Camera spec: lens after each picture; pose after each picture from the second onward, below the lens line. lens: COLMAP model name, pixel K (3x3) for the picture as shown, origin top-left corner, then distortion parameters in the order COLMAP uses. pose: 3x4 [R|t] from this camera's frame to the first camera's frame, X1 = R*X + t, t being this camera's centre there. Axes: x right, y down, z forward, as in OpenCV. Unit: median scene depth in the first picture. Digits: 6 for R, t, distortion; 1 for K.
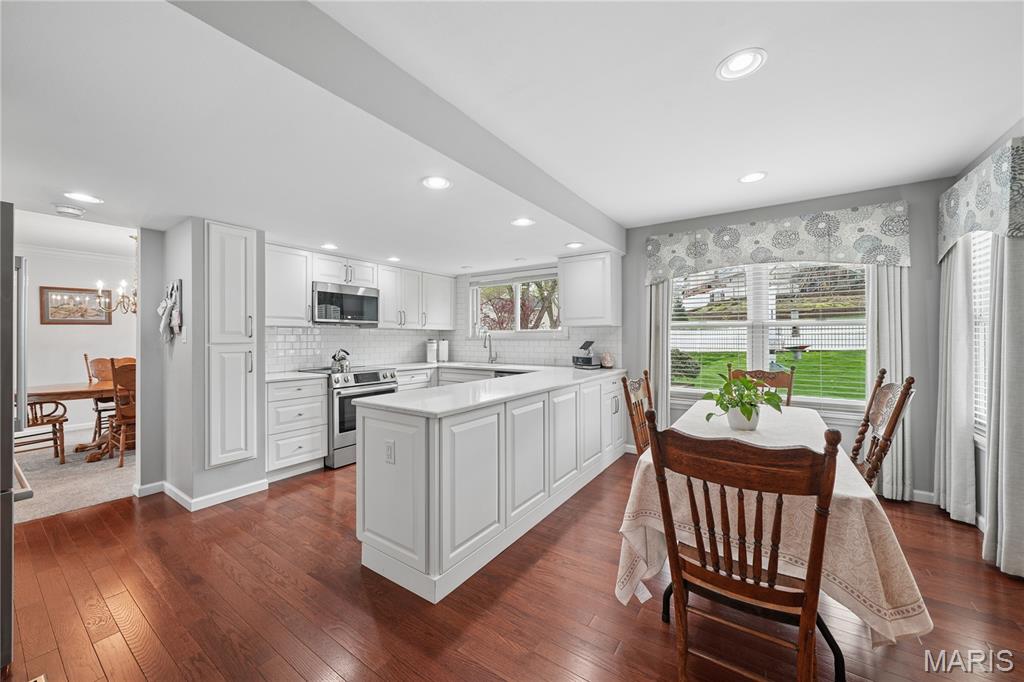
lens RADIAL K [[381.4, 0, 513.8], [0, 381.4, 339.1], [0, 0, 1]] dist [-0.006165, 0.000550]
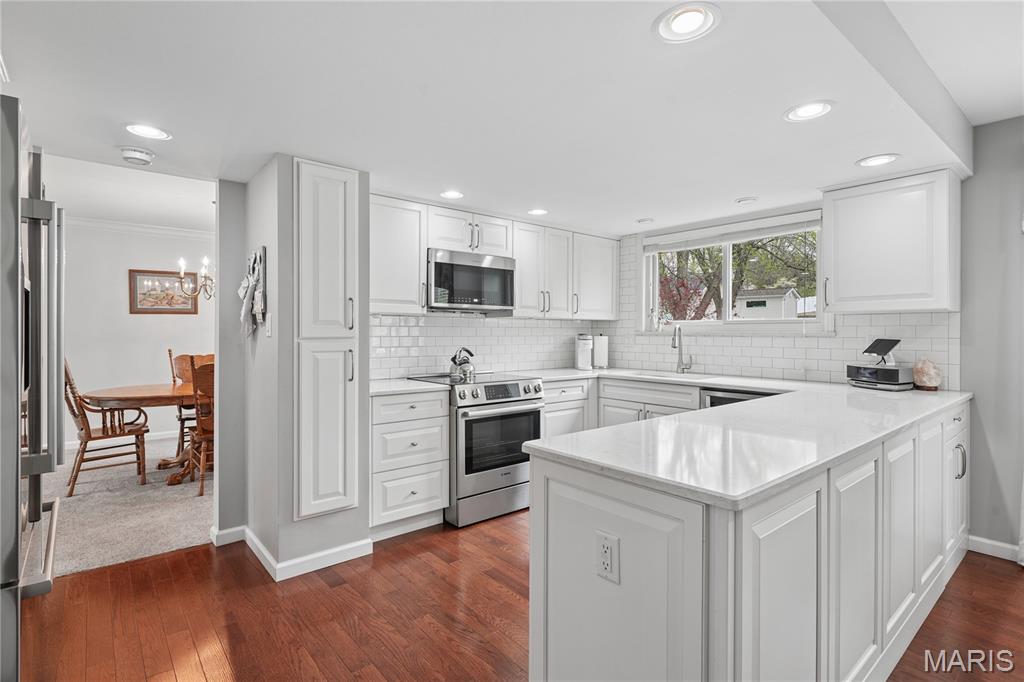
lens RADIAL K [[504.7, 0, 511.0], [0, 504.7, 338.7], [0, 0, 1]] dist [0.002014, -0.001955]
pose [[0.962646, 0.008617, -0.270626, -0.143542], [-0.006137, 0.999931, 0.010009, 0.000807], [0.270694, -0.007975, 0.962632, 0.173910]]
